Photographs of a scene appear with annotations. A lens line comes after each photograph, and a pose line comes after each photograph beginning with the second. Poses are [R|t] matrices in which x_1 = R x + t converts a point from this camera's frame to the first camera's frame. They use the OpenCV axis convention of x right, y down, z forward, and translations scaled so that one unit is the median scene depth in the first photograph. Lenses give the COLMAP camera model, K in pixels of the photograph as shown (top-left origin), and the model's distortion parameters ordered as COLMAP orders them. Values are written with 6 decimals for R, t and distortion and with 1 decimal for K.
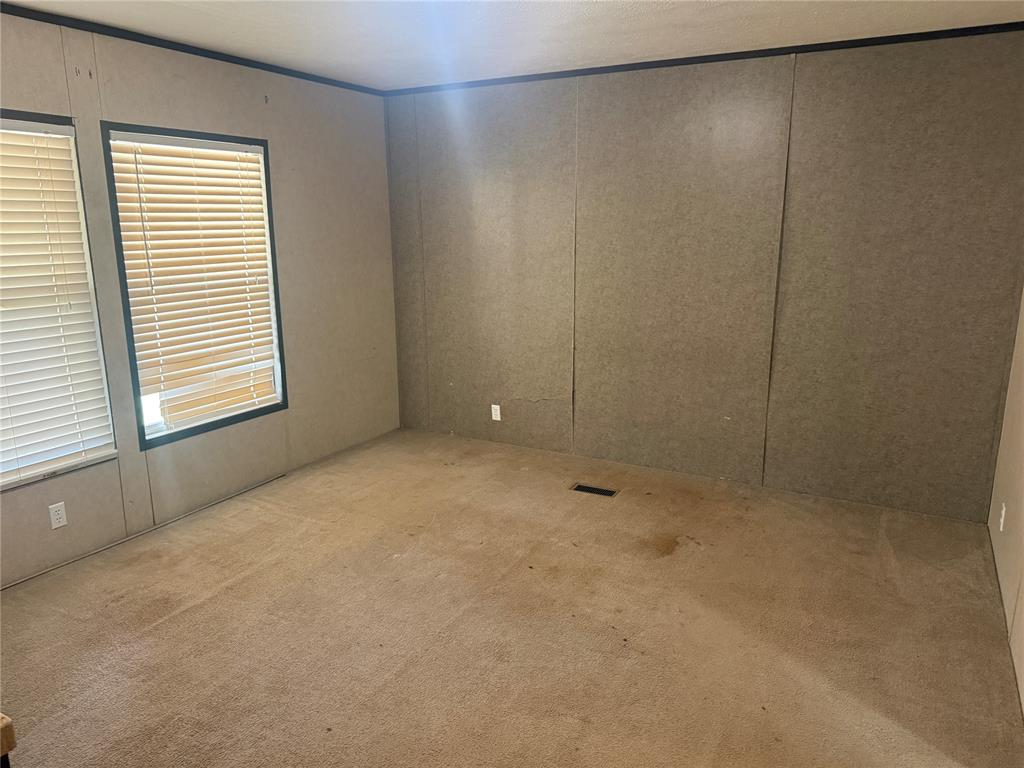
lens RADIAL K [[717.9, 0, 512.0], [0, 717.9, 384.0], [0, 0, 1]] dist [0.095167, -0.124630]
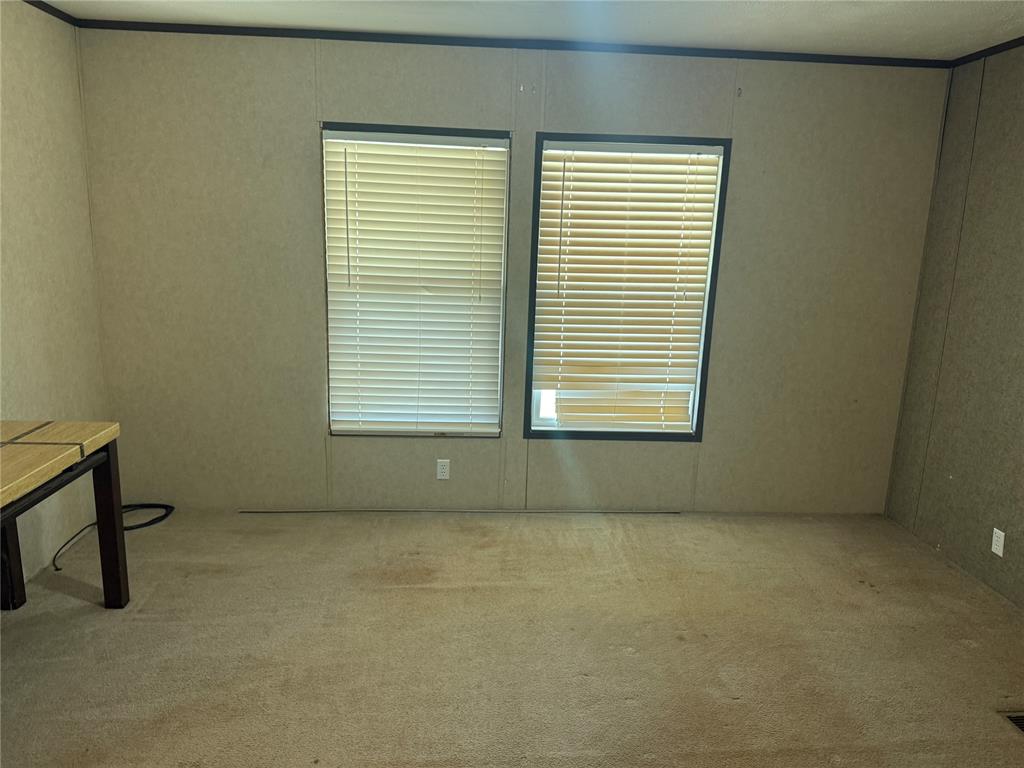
lens RADIAL K [[717.9, 0, 512.0], [0, 717.9, 384.0], [0, 0, 1]] dist [0.095167, -0.124630]
pose [[0.536182, 0.208208, -0.818021, 0.330790], [-0.221155, 0.969900, 0.101907, -0.089527], [0.814616, 0.126269, 0.566089, 0.366675]]
